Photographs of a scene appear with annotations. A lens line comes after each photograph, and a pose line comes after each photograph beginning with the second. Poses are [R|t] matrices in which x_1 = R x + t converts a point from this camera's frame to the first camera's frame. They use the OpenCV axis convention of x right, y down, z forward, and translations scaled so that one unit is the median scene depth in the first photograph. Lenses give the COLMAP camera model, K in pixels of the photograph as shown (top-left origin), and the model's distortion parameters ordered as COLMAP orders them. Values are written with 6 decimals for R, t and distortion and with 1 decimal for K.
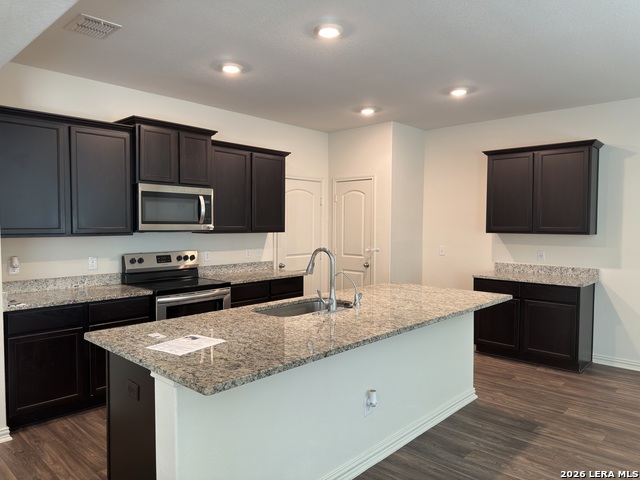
lens RADIAL K [[452.9, 0, 320.0], [0, 452.9, 242.0], [0, 0, 1]] dist [0.005666, -0.004326]
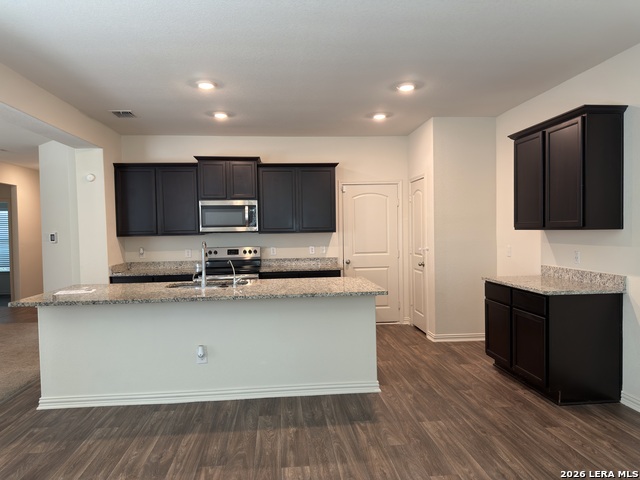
lens RADIAL K [[452.9, 0, 320.0], [0, 452.9, 242.0], [0, 0, 1]] dist [0.005666, -0.004326]
pose [[0.745168, 0.000333, -0.666877, 0.763081], [-0.006541, 0.999955, -0.006809, 0.013175], [0.666845, 0.009435, 0.745137, 0.126975]]
